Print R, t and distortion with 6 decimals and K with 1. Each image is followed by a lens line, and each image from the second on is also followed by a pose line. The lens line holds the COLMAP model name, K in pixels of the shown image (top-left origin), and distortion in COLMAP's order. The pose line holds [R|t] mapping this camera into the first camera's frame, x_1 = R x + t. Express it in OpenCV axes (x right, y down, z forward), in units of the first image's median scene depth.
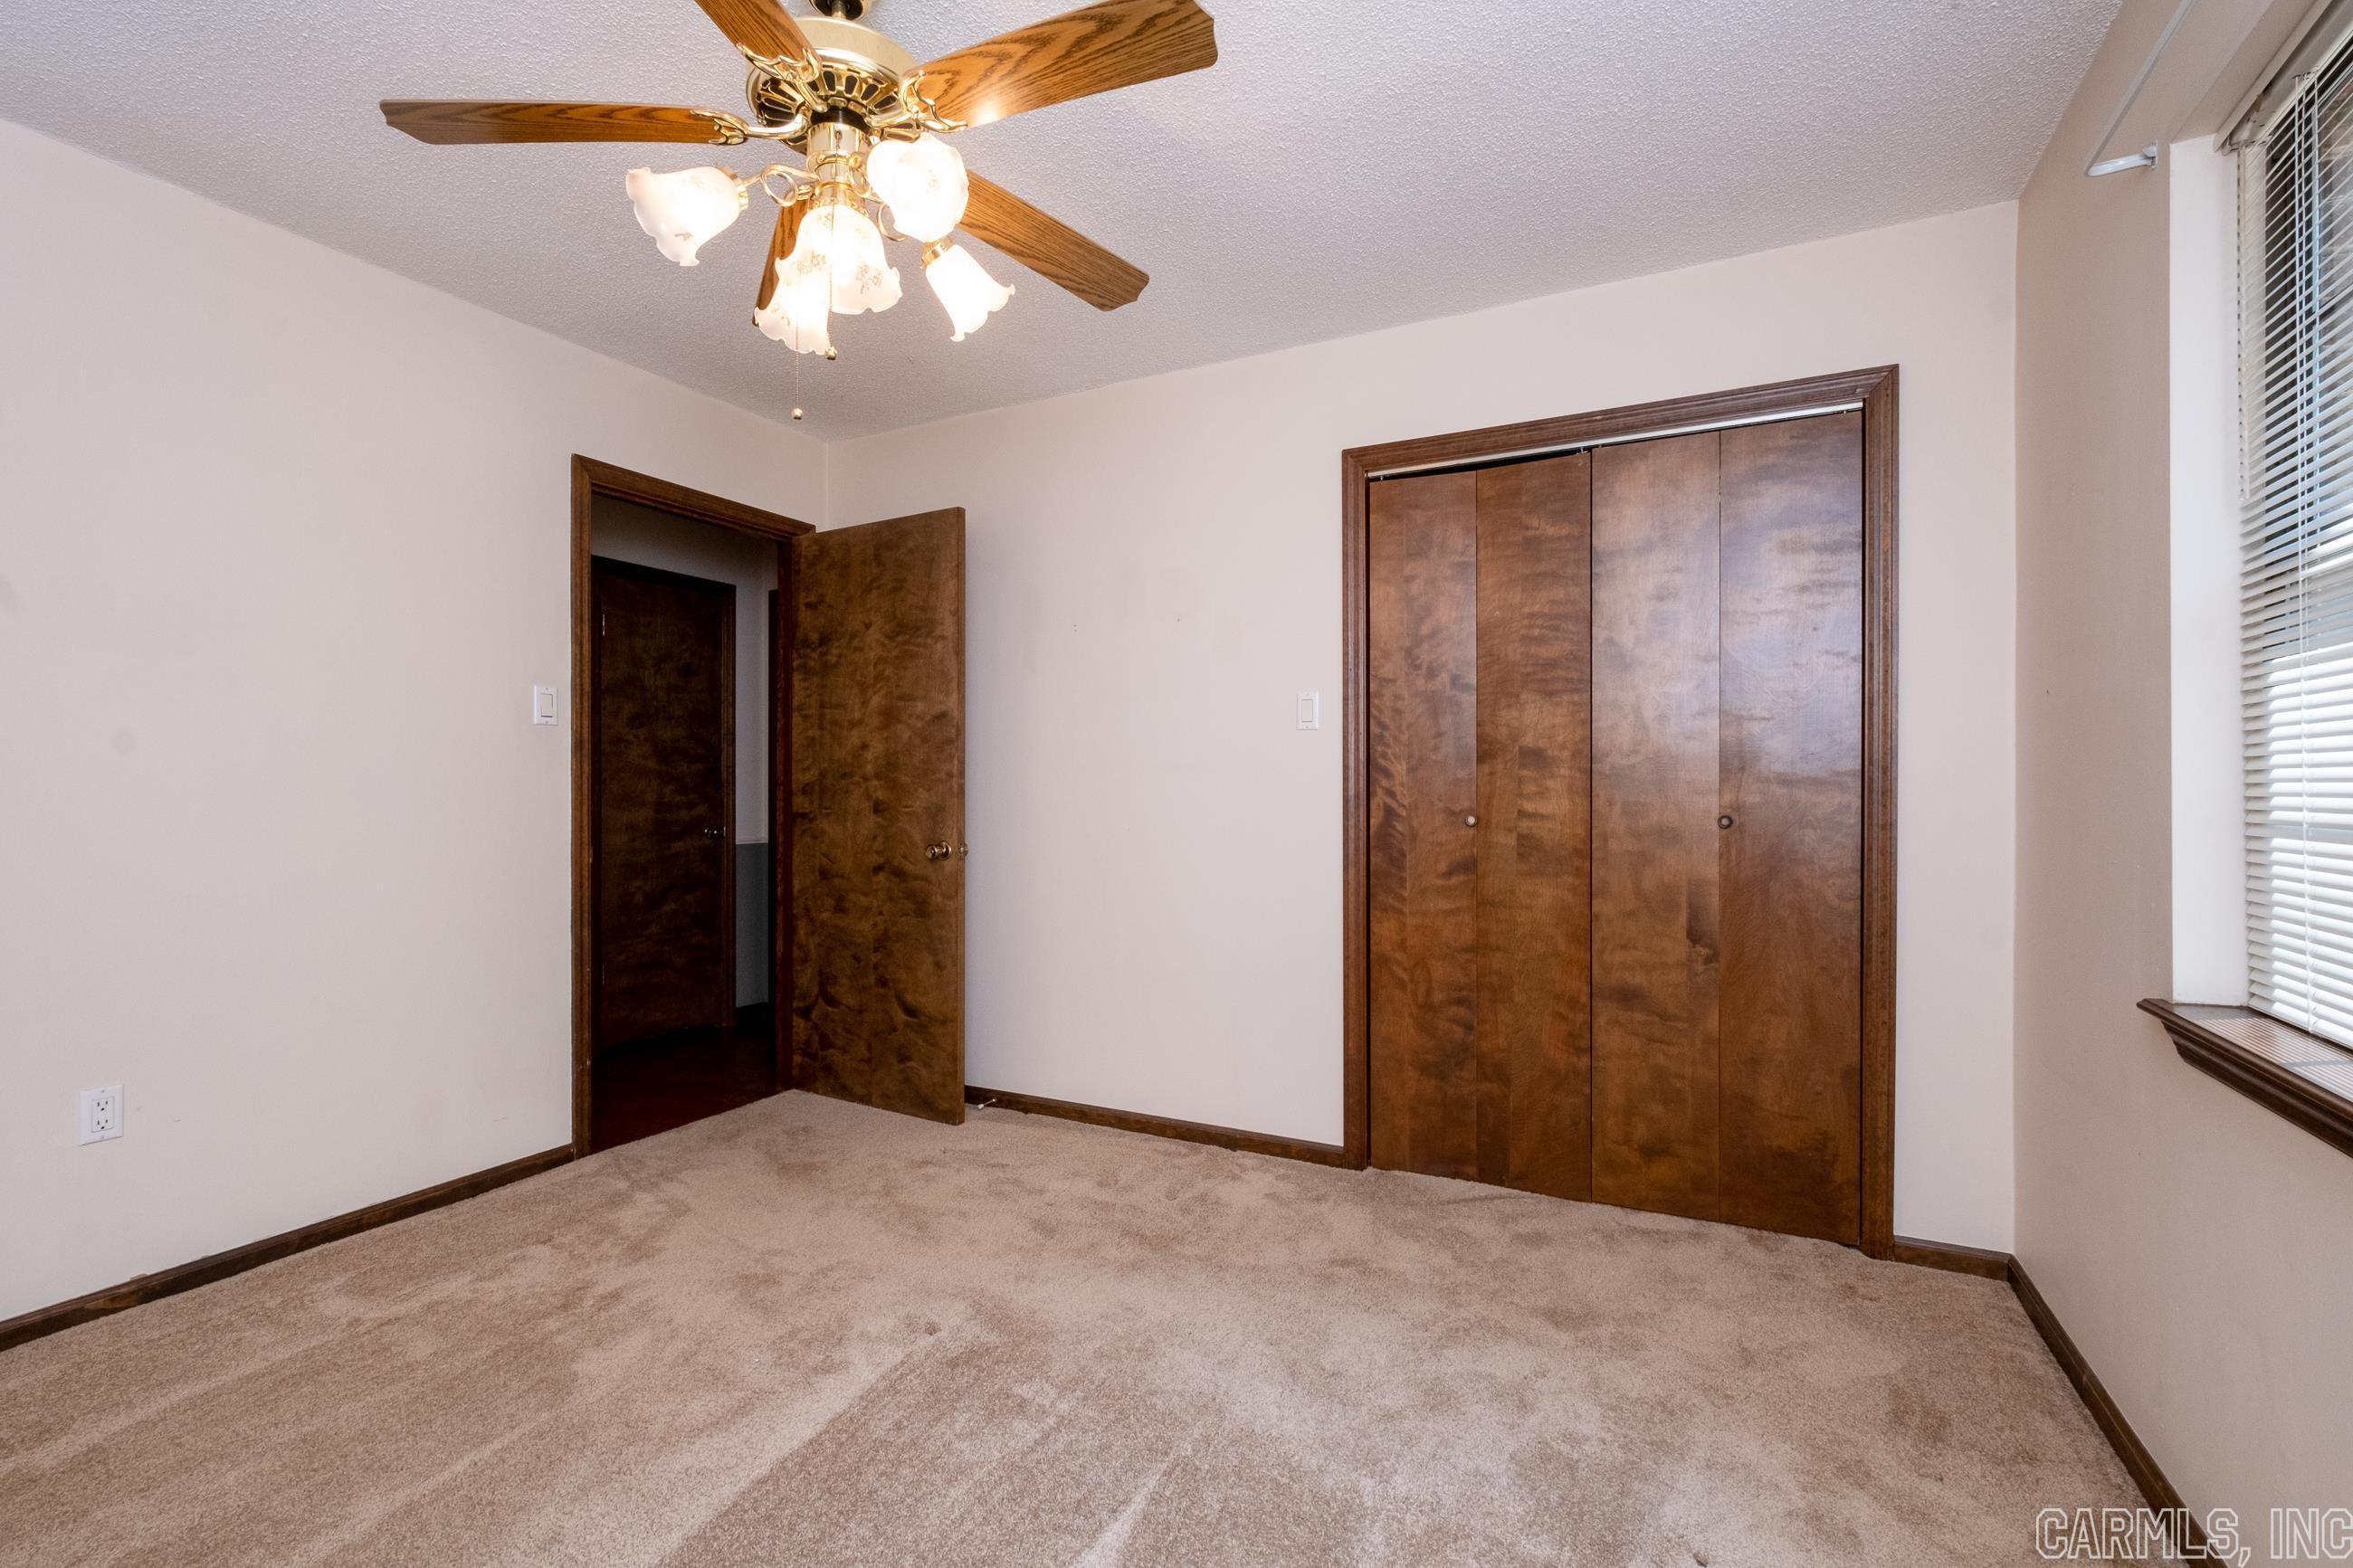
lens RADIAL K [[1041.4, 0, 1169.6], [0, 1041.4, 804.2], [0, 0, 1]] dist [0.002295, 0.000687]
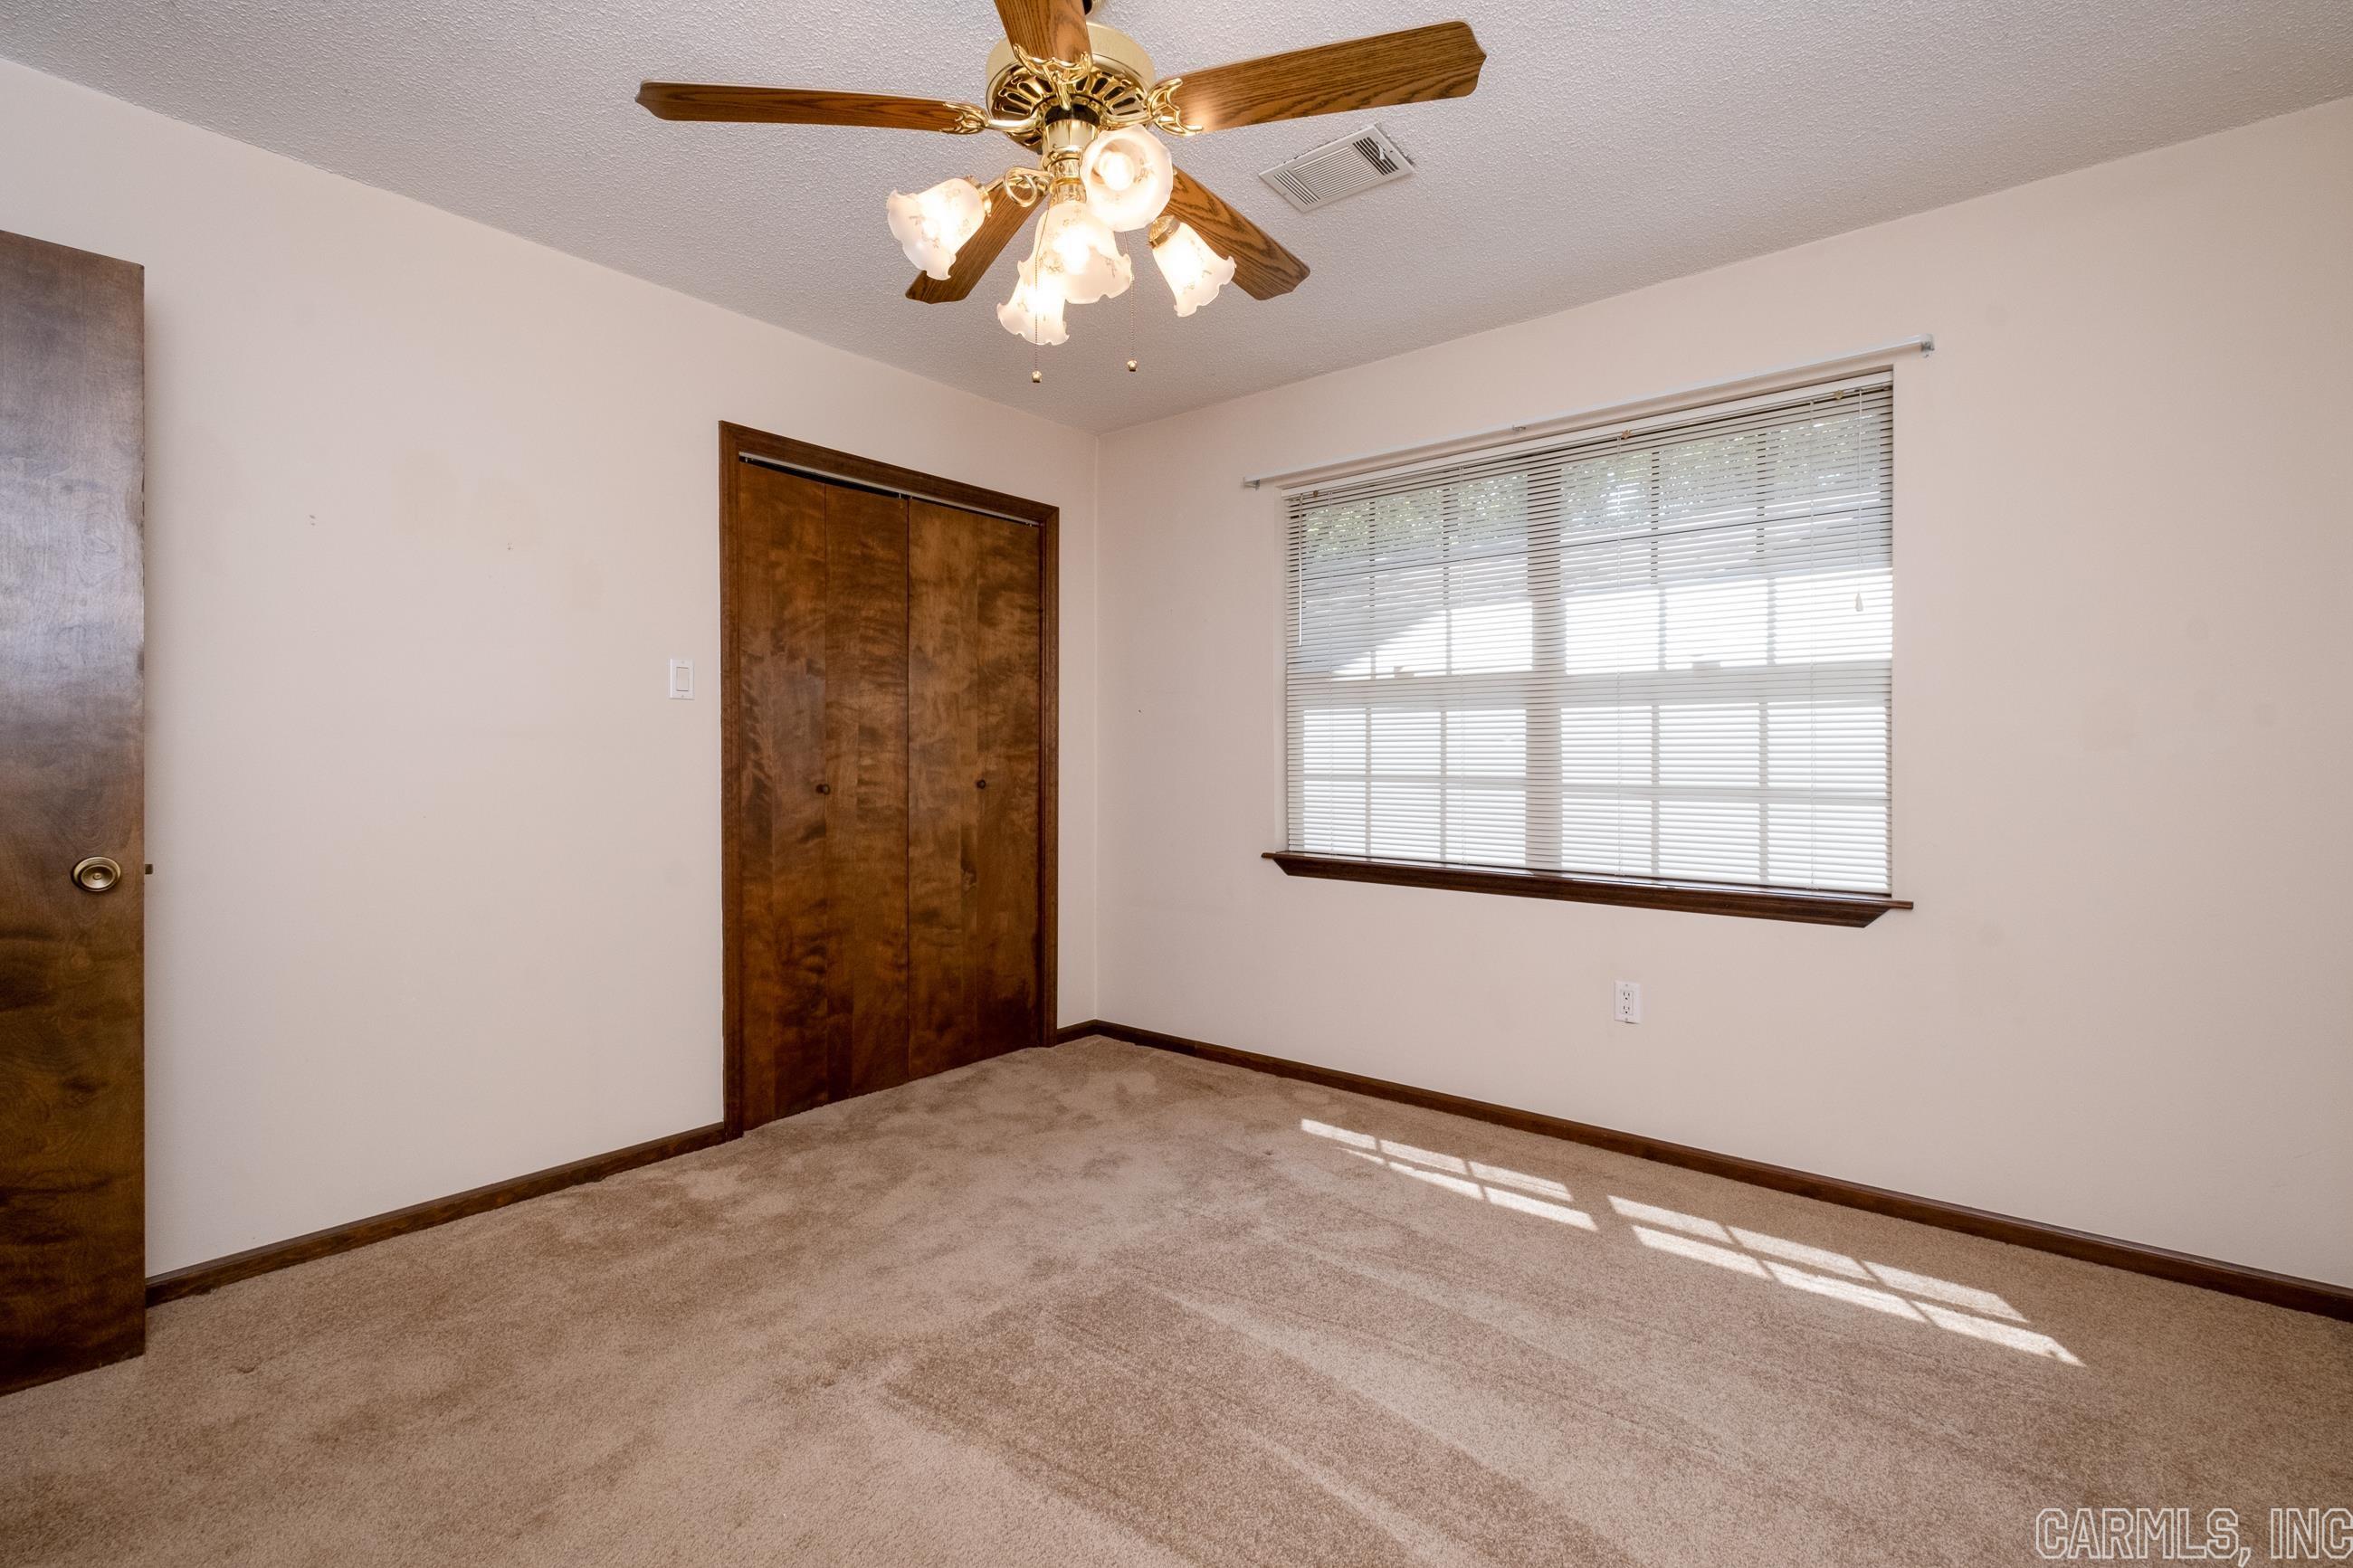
lens RADIAL K [[1020.5, 0, 1176.5], [0, 1020.5, 784.0], [0, 0, 1]] dist [-0.000167, -0.000084]
pose [[0.220663, -0.022779, 0.975084, -0.741697], [0.013511, 0.999703, 0.020297, -0.007992], [-0.975256, 0.008696, 0.220906, 0.391154]]
